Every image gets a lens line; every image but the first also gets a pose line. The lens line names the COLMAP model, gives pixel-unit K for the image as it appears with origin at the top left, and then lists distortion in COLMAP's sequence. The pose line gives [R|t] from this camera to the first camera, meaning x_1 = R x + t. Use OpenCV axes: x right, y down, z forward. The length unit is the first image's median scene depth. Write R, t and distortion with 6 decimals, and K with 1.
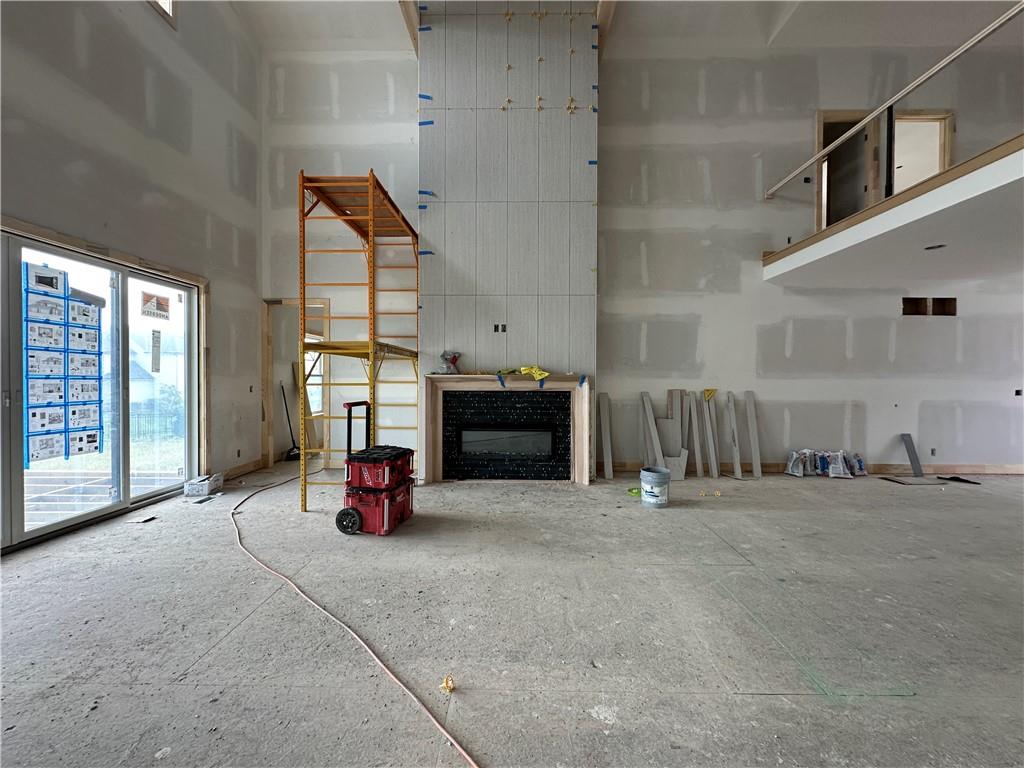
lens RADIAL K [[407.6, 0, 513.7], [0, 407.6, 383.4], [0, 0, 1]] dist [-0.003116, 0.000182]
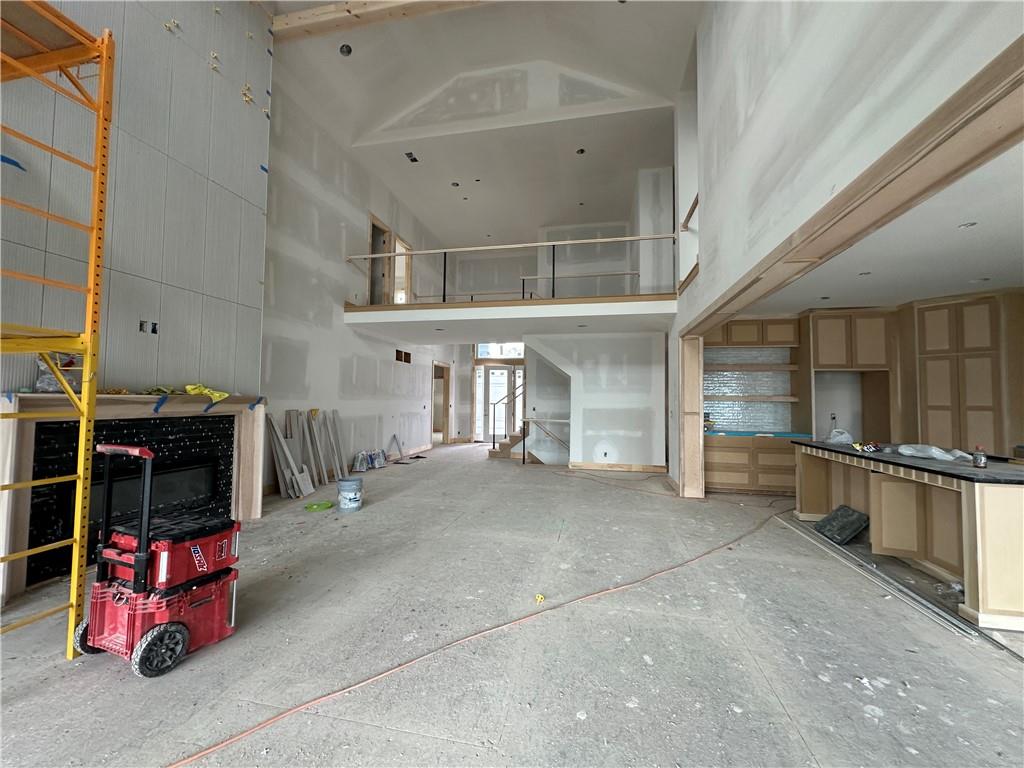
lens RADIAL K [[407.6, 0, 511.2], [0, 407.6, 383.4], [0, 0, 1]] dist [-0.003116, 0.000182]
pose [[0.194336, 0.039385, 0.980144, -0.629787], [0.001039, 0.999185, -0.040356, -0.012707], [-0.980934, 0.008861, 0.194137, 0.281943]]
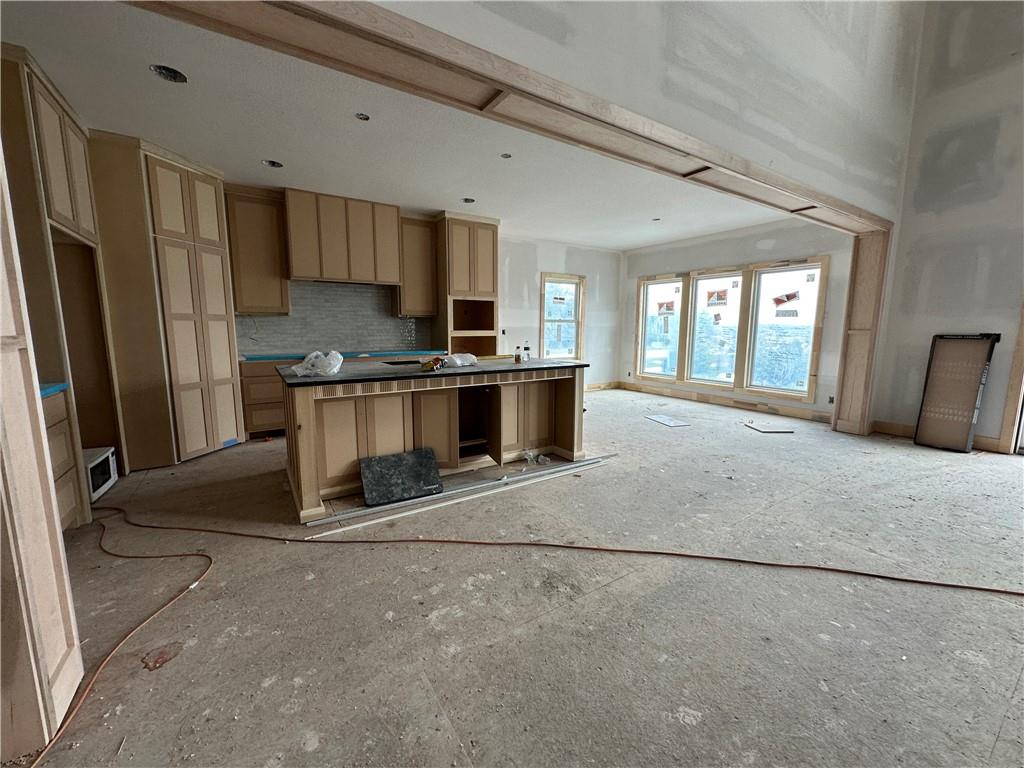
lens RADIAL K [[407.6, 0, 510.6], [0, 407.6, 380.8], [0, 0, 1]] dist [-0.003116, 0.000182]
pose [[-0.834539, 0.066653, -0.546902, 0.537493], [-0.013576, 0.989866, 0.141356, 0.011136], [0.550781, 0.125392, -0.825177, 0.364705]]
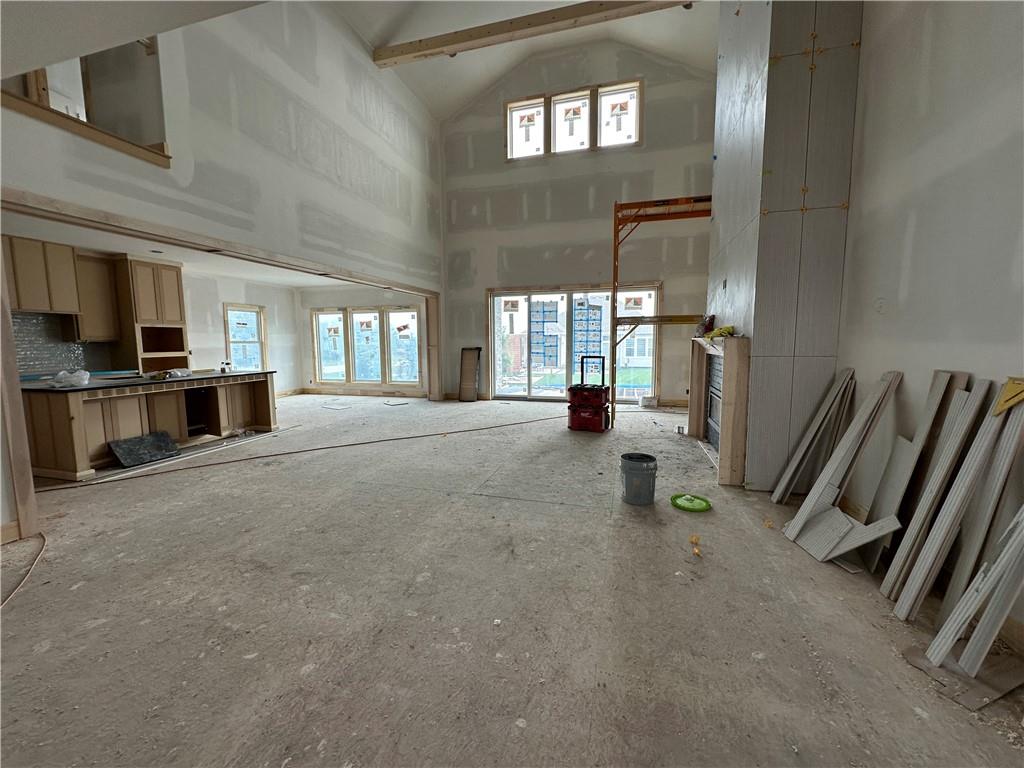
lens RADIAL K [[407.6, 0, 513.1], [0, 407.6, 383.6], [0, 0, 1]] dist [-0.003116, 0.000182]
pose [[-0.257238, 0.101050, -0.961050, 1.024679], [-0.006413, 0.994317, 0.106265, -0.013562], [0.966327, 0.033499, -0.255128, 0.846130]]
